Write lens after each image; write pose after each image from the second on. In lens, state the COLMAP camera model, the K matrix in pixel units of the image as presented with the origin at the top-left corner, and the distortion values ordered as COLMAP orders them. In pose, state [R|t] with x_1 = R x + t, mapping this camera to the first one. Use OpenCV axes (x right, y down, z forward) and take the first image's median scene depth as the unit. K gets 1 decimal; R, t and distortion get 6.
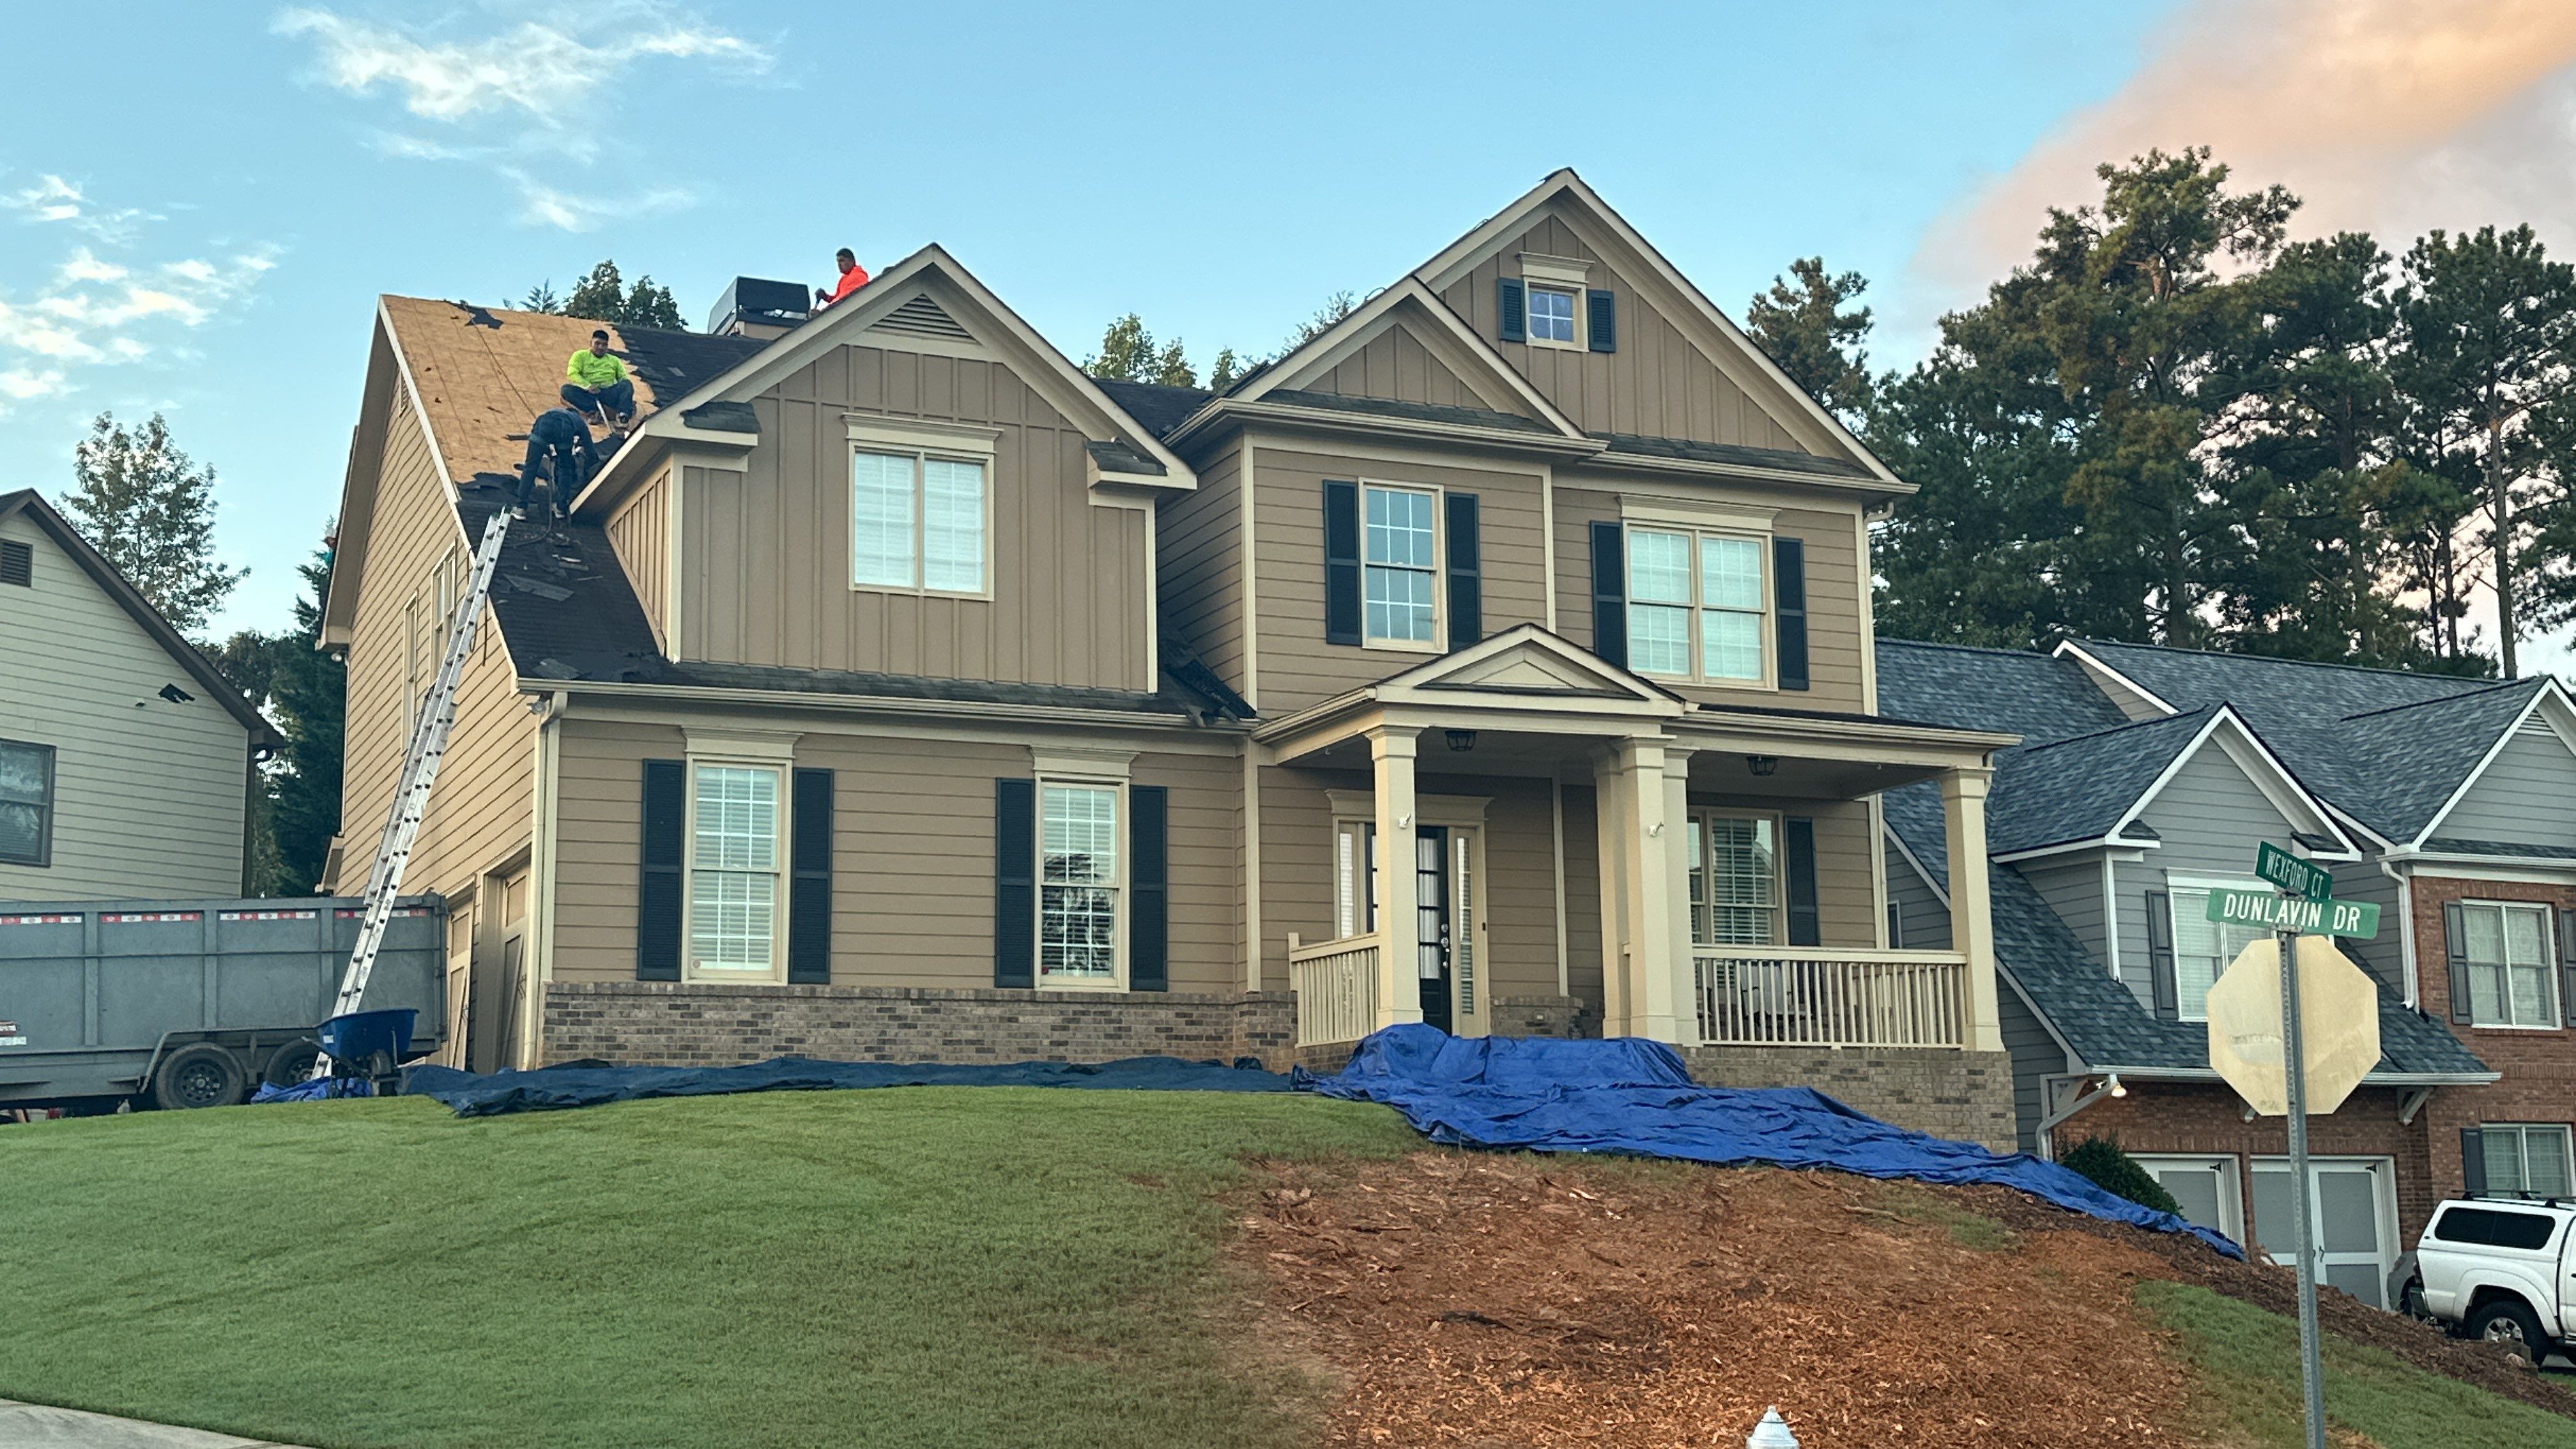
lens RADIAL K [[3022.5, 0, 1288.0], [0, 3022.5, 724.5], [0, 0, 1]] dist [0.127526, -0.195036]
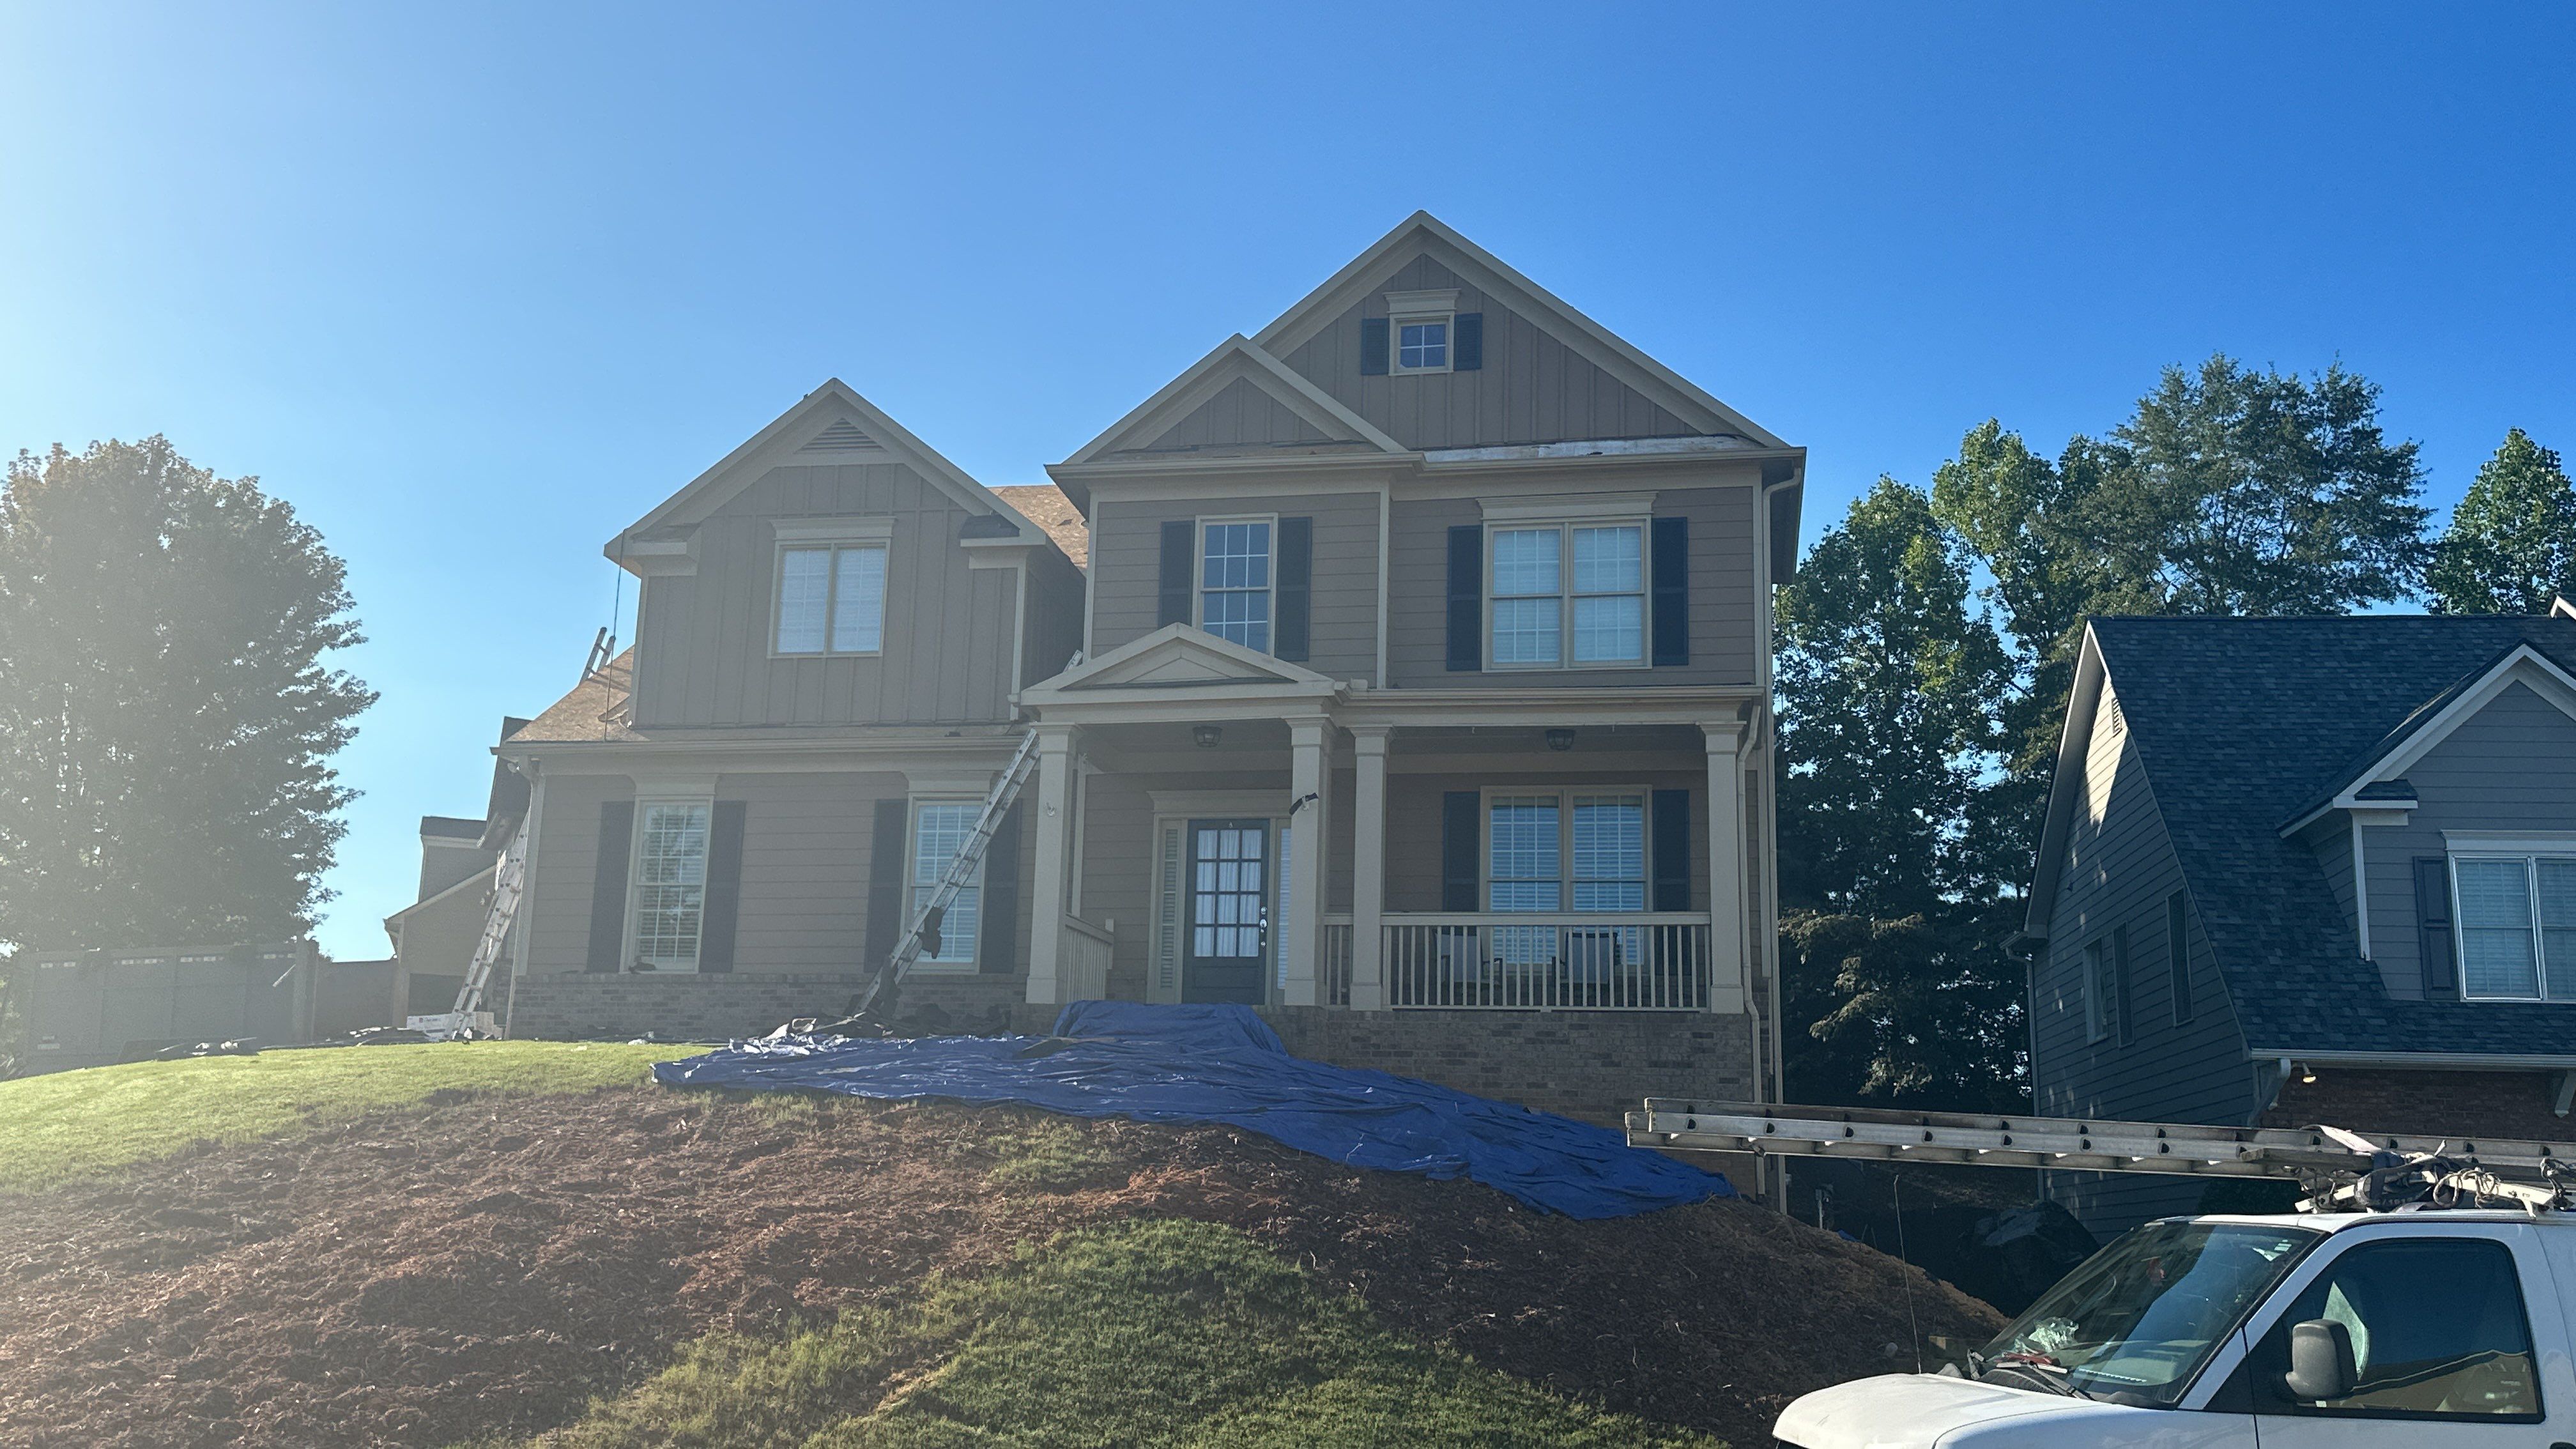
lens RADIAL K [[2303.5, 0, 1288.0], [0, 2303.5, 724.5], [0, 0, 1]] dist [0.104557, -0.001866]
pose [[0.815264, -0.089348, -0.572156, 0.537112], [0.058635, 0.995684, -0.071937, 0.060078], [0.576114, 0.025099, 0.816984, 0.316586]]
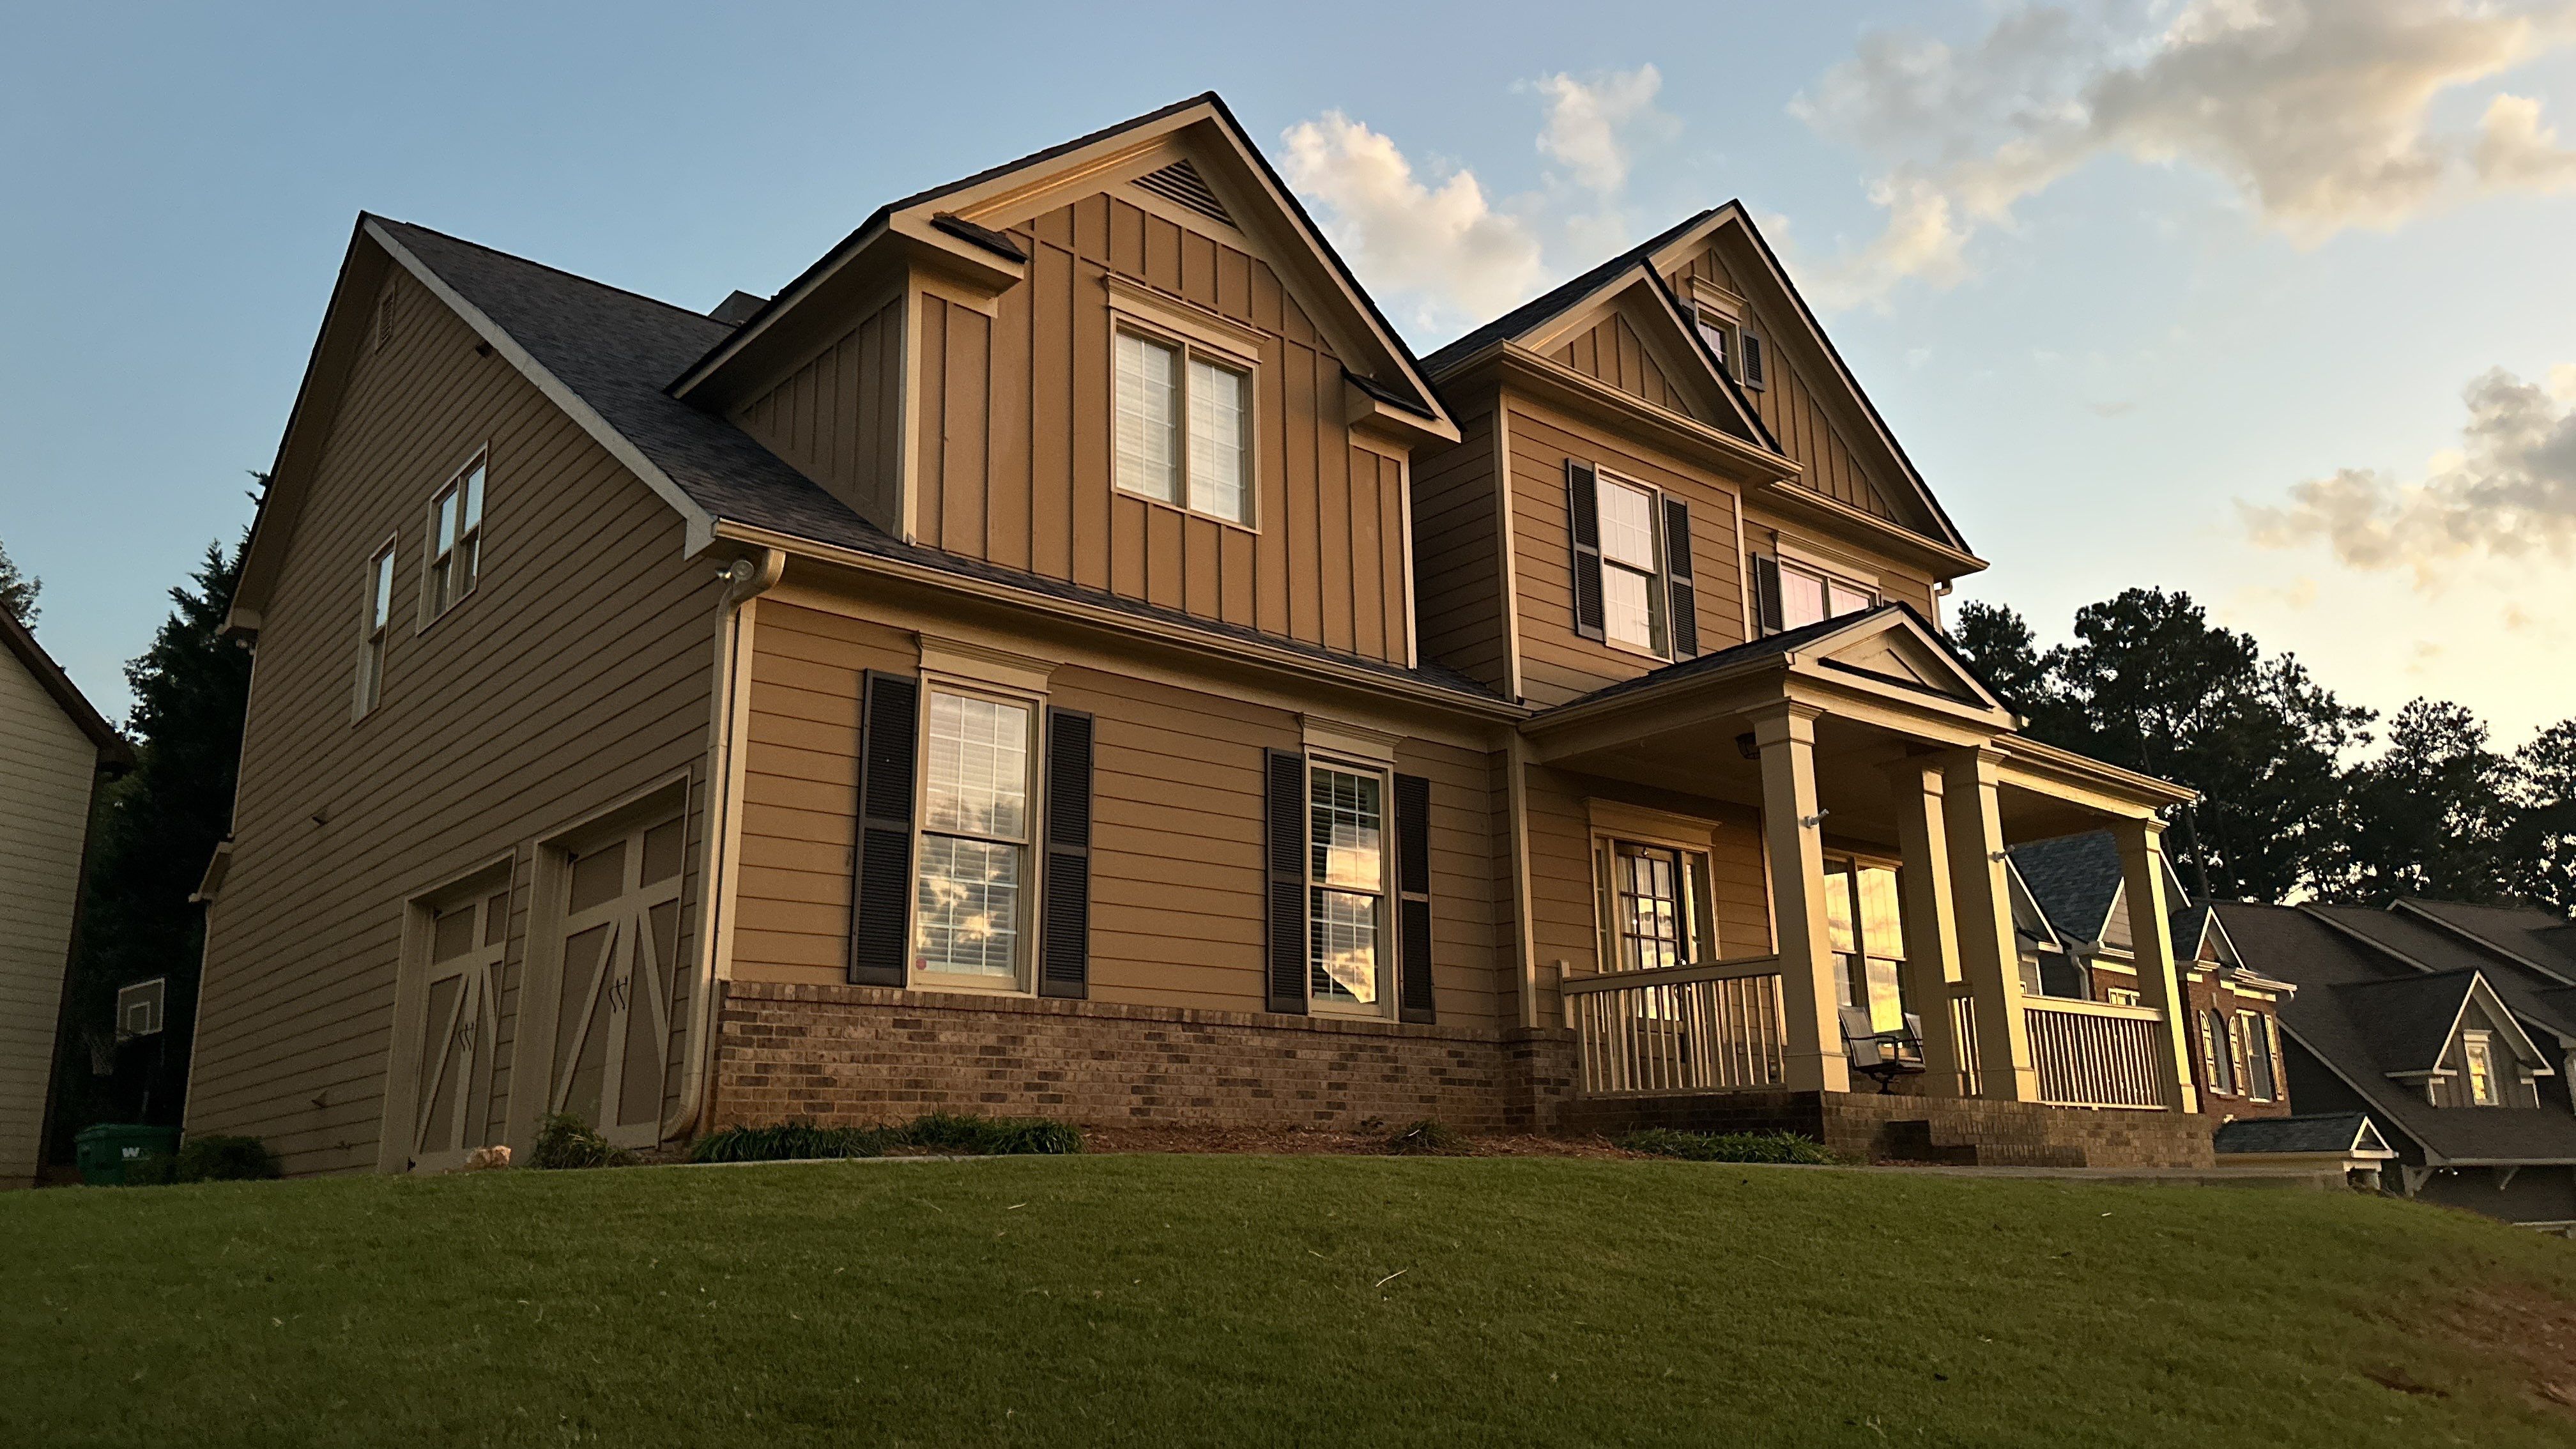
lens RADIAL K [[1800.3, 0, 1288.0], [0, 1800.3, 724.5], [0, 0, 1]] dist [0.089960, -0.076828]
pose [[0.960453, 0.070391, 0.269396, -0.205966], [-0.045186, 0.994096, -0.098652, 0.054741], [-0.274750, 0.082577, 0.957963, 0.508776]]
